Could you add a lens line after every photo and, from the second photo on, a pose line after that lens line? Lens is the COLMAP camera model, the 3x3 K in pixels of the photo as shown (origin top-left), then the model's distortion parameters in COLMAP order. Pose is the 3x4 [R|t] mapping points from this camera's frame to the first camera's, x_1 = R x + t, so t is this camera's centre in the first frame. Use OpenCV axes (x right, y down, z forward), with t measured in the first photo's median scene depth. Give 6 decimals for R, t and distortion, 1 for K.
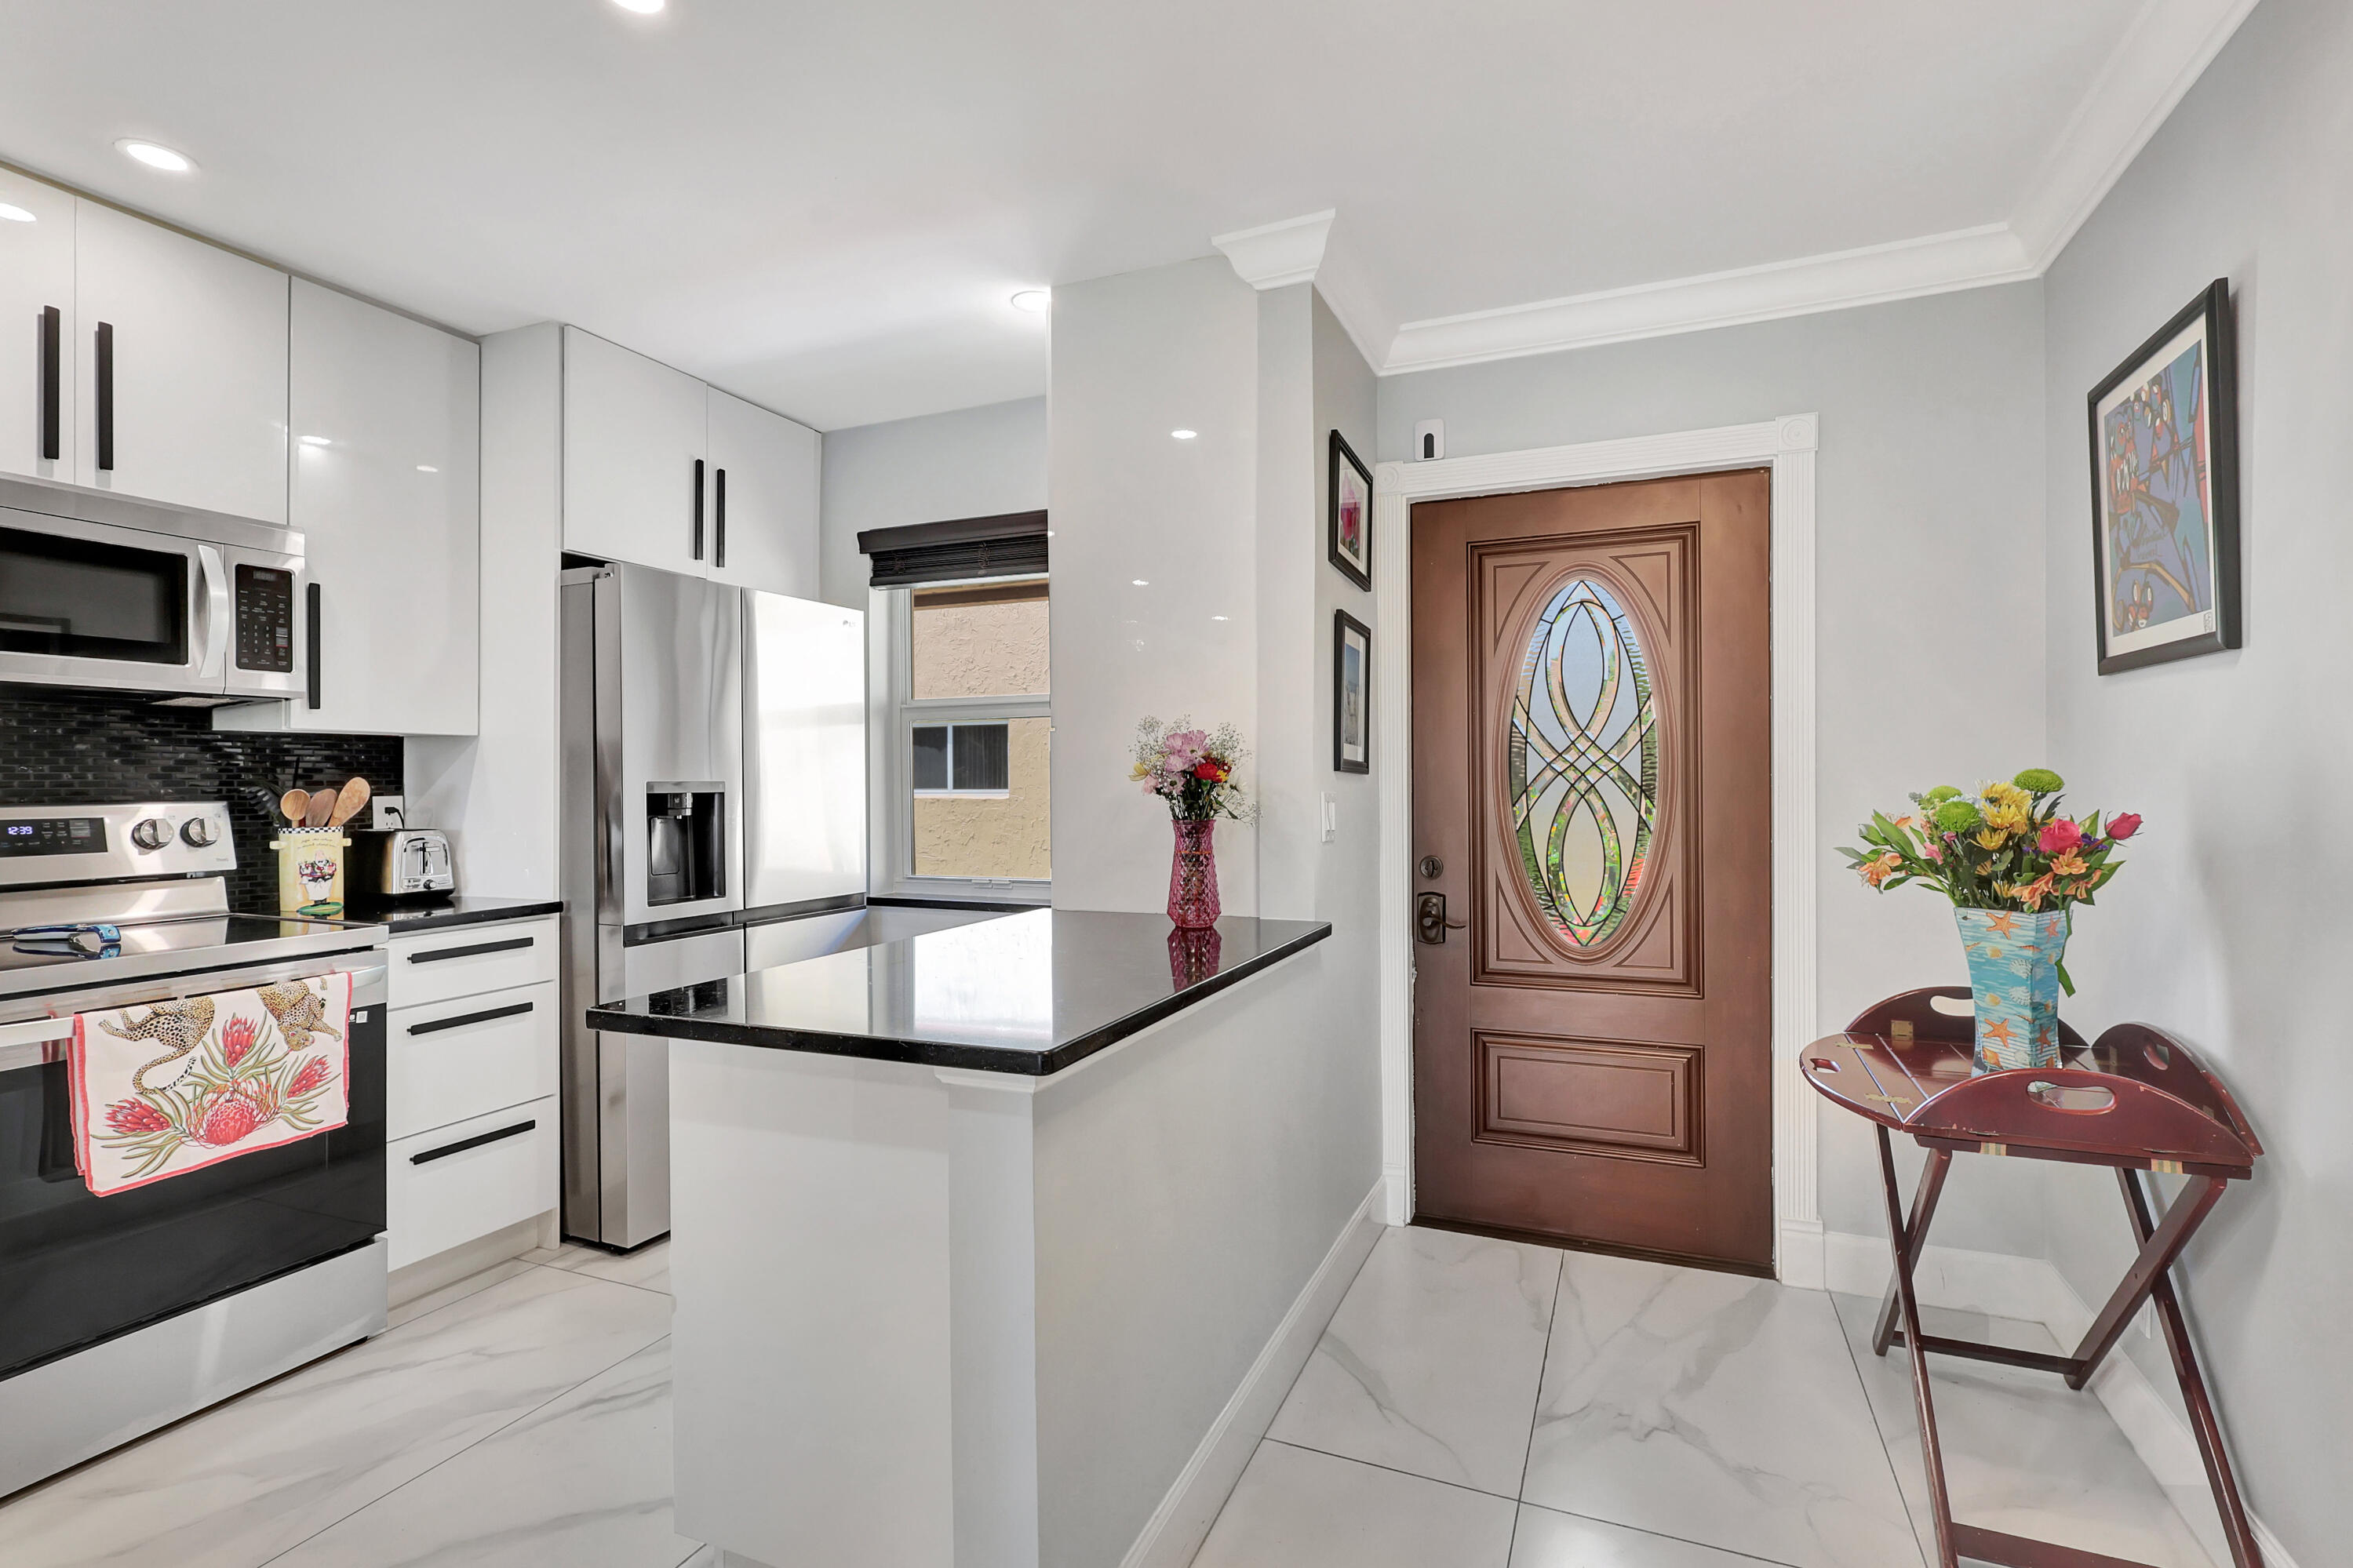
lens RADIAL K [[1107.0, 0, 1192.6], [0, 1107.0, 775.7], [0, 0, 1]] dist [-0.002873, 0.004155]
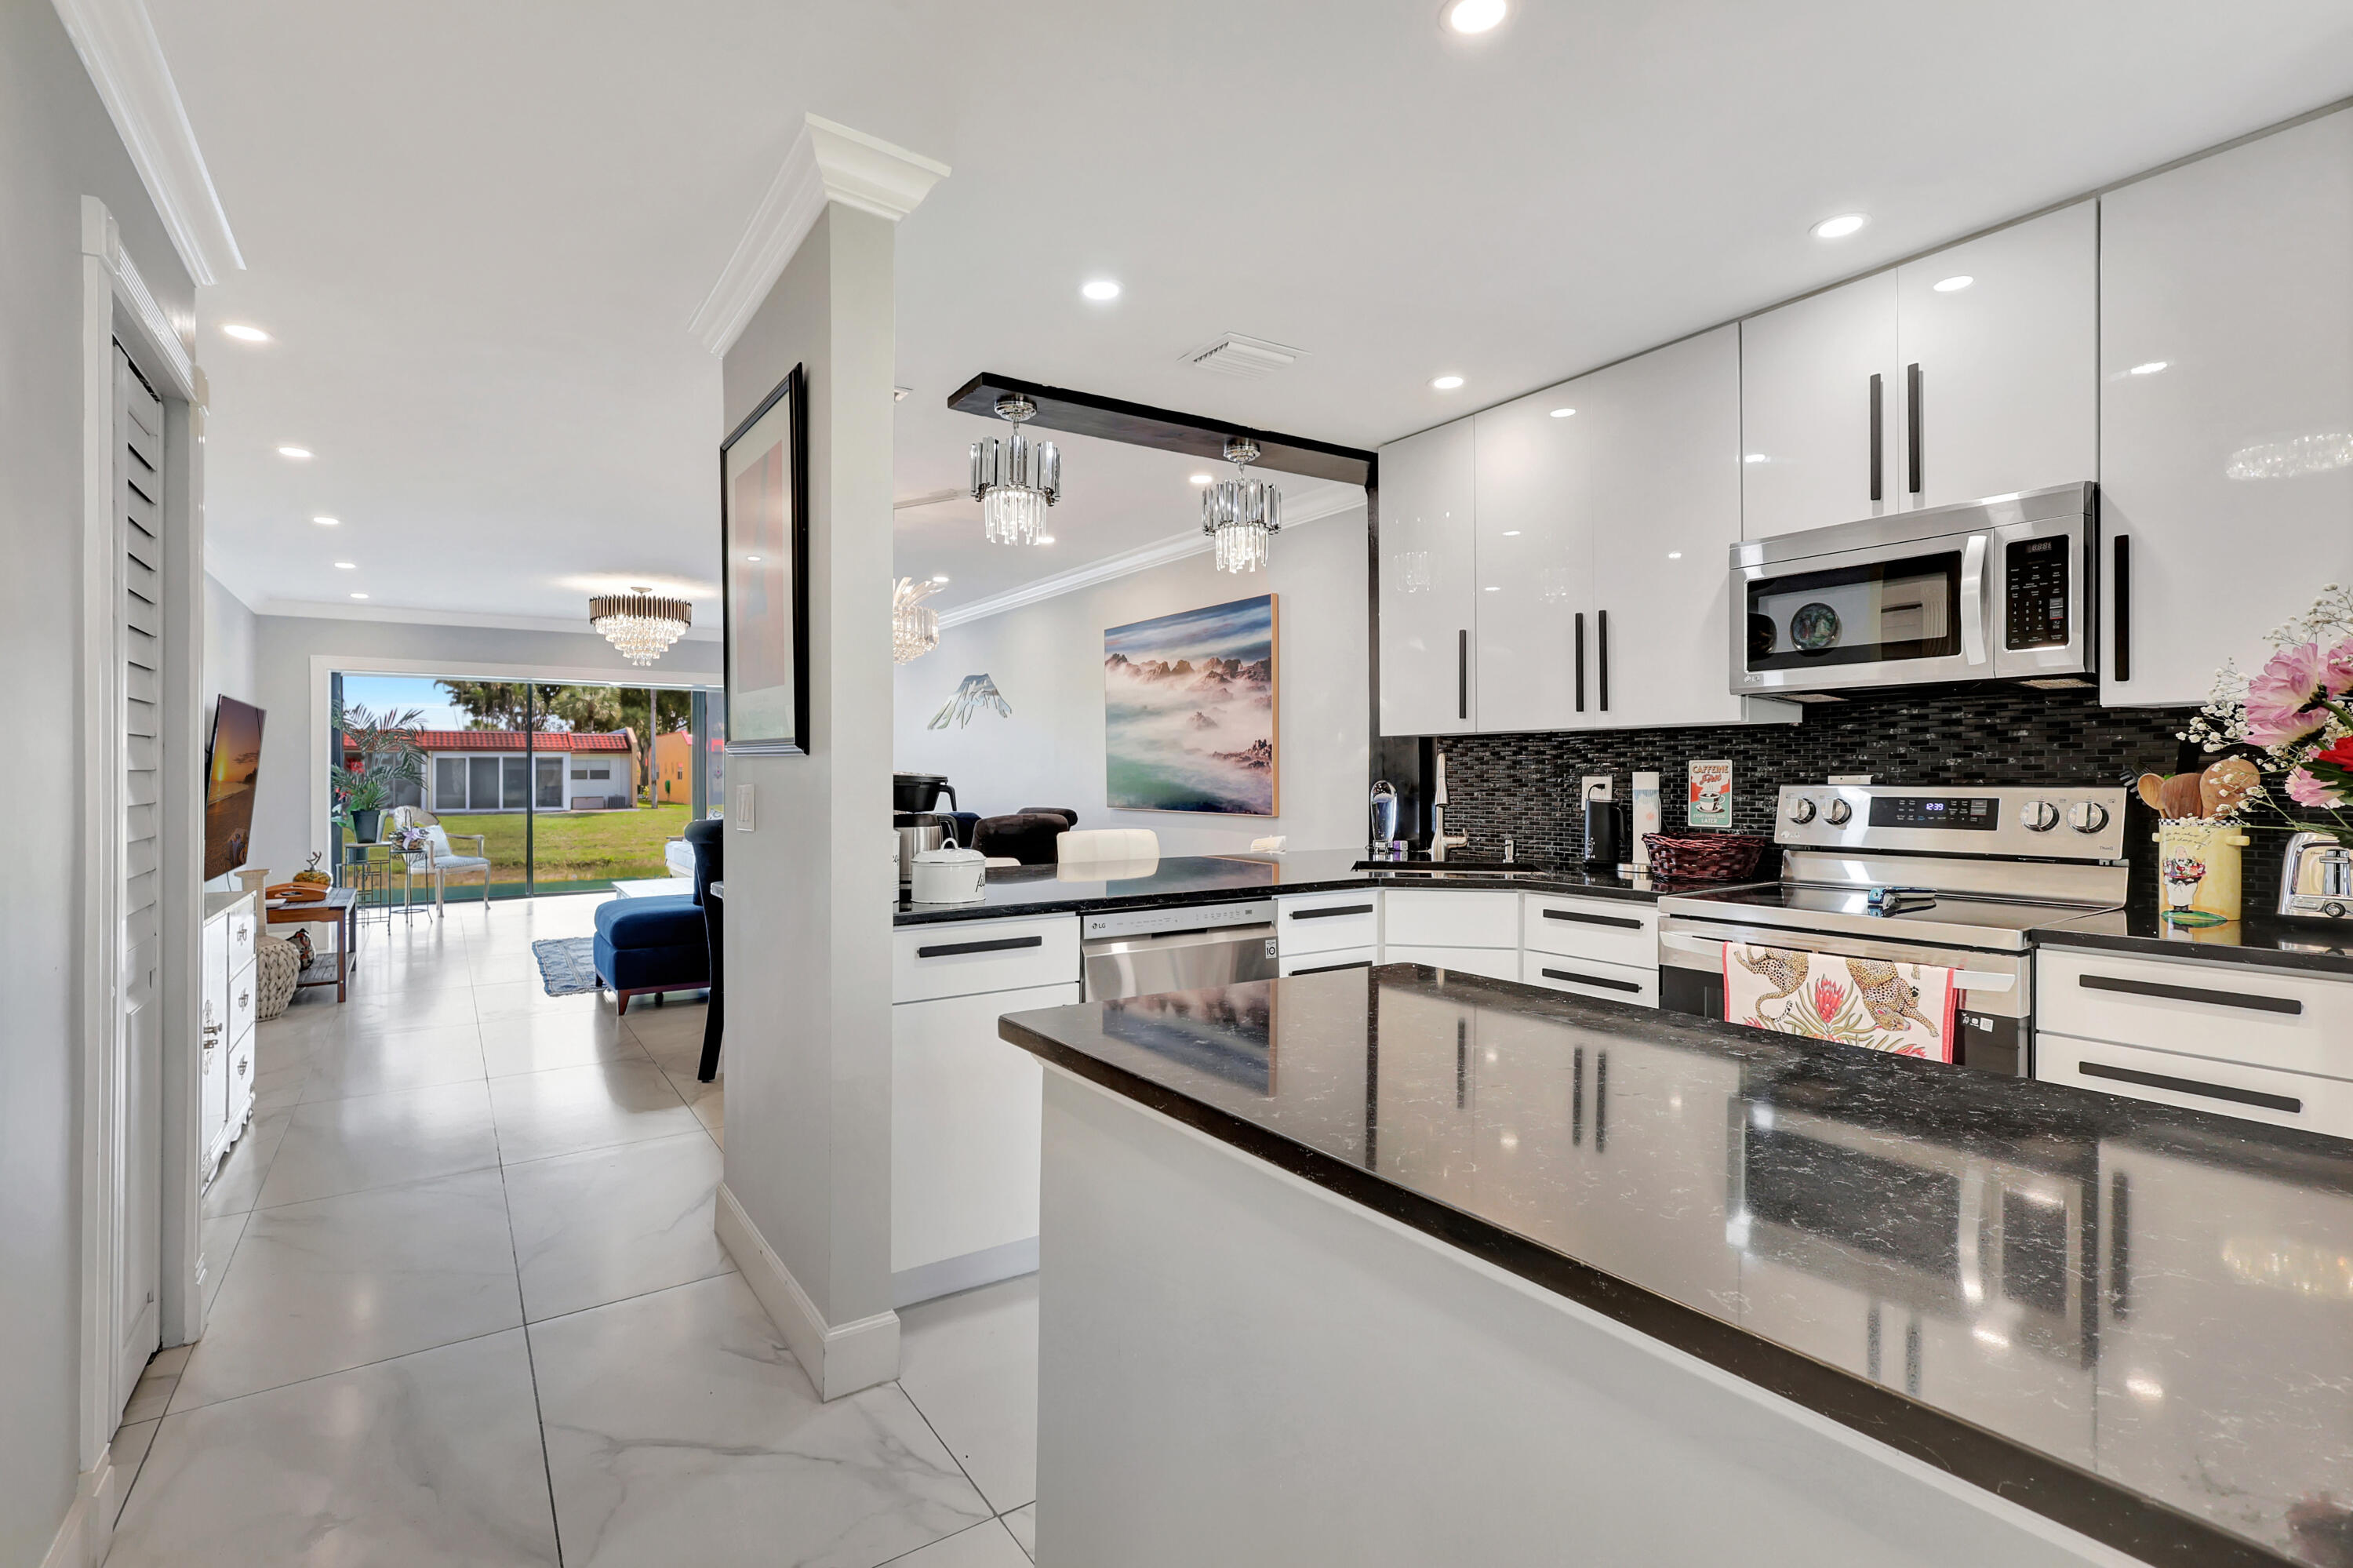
lens RADIAL K [[1107.1, 0, 1183.9], [0, 1107.1, 764.3], [0, 0, 1]] dist [-0.002873, 0.004155]
pose [[-0.554926, -0.001674, -0.831898, 0.354557], [0.009190, 0.999925, -0.008142, 0.005723], [0.831849, -0.012163, -0.554869, 0.920826]]
